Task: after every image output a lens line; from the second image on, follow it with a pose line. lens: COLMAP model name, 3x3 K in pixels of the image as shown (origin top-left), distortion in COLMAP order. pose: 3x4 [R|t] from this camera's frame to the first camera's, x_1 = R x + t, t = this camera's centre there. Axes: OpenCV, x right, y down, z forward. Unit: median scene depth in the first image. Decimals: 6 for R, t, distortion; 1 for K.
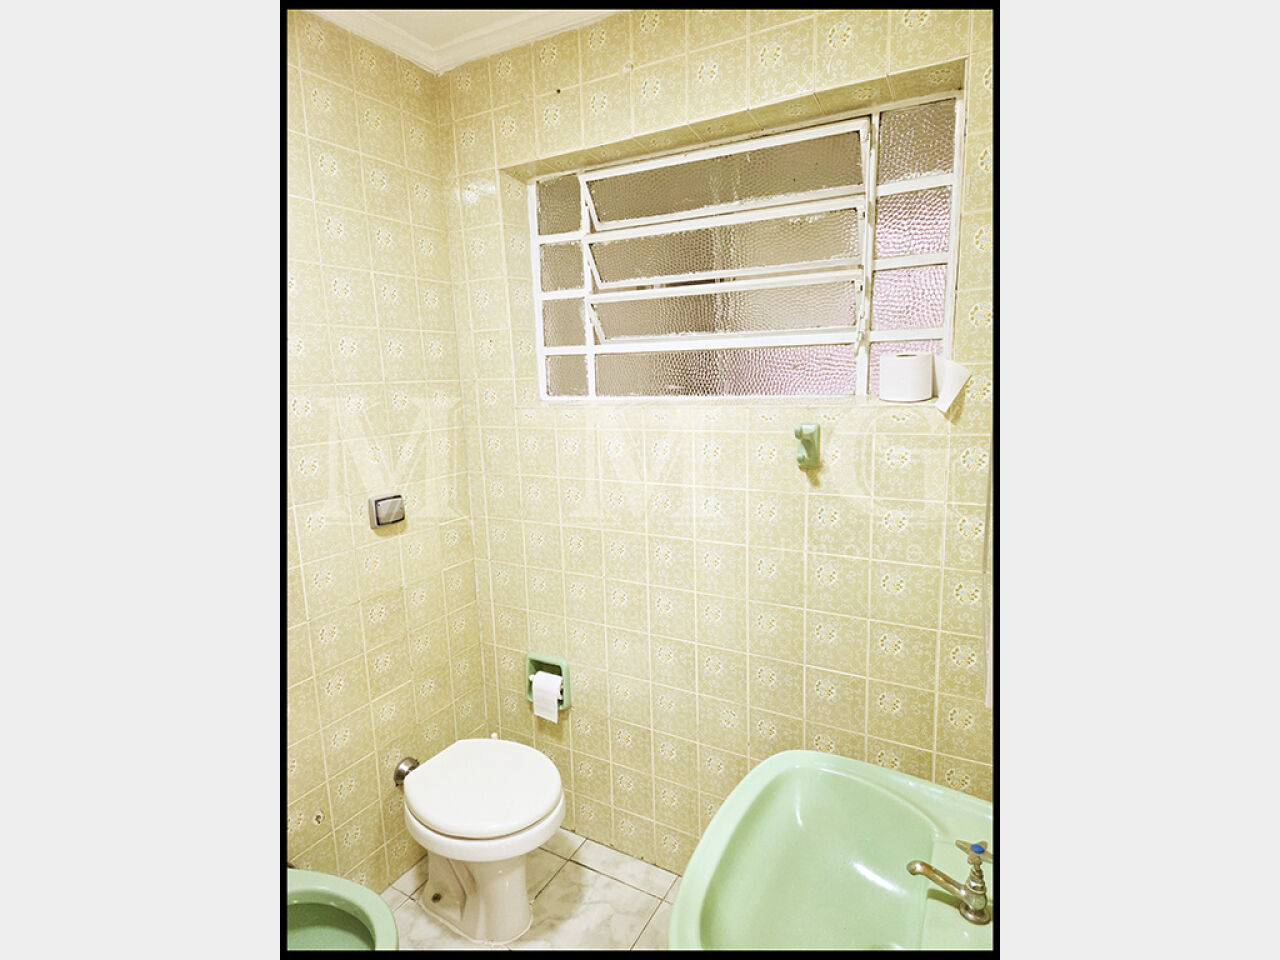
lens RADIAL K [[630.9, 0, 638.6], [0, 630.9, 484.9], [0, 0, 1]] dist [0.043724, -0.001210]
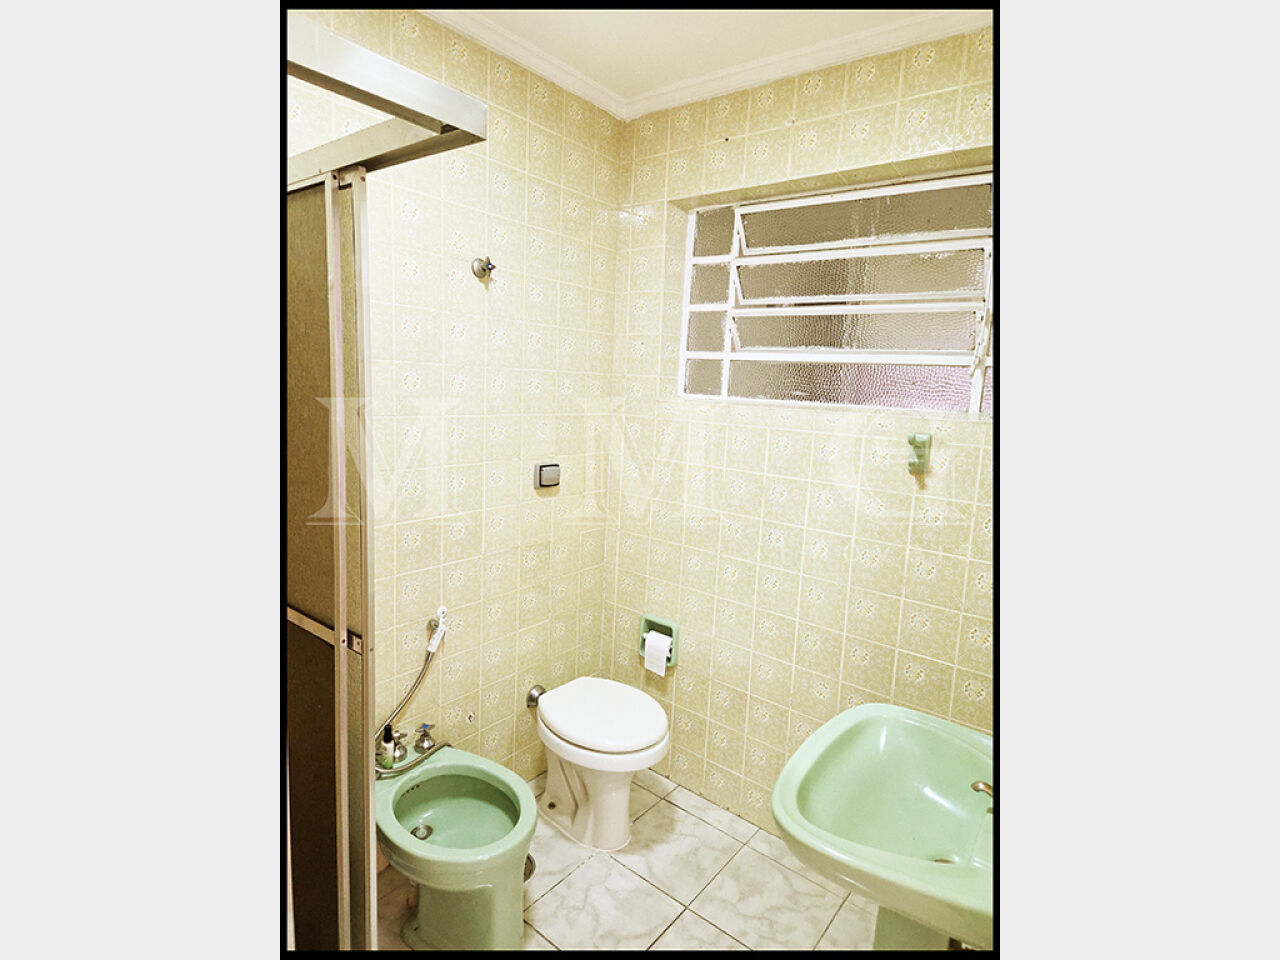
lens RADIAL K [[640.3, 0, 635.6], [0, 640.3, 477.2], [0, 0, 1]] dist [0.075782, -0.071115]
pose [[0.984501, 0.100429, -0.143775, -0.051578], [-0.104733, 0.994242, -0.022664, 0.052082], [0.140671, 0.037371, 0.989351, -0.184504]]
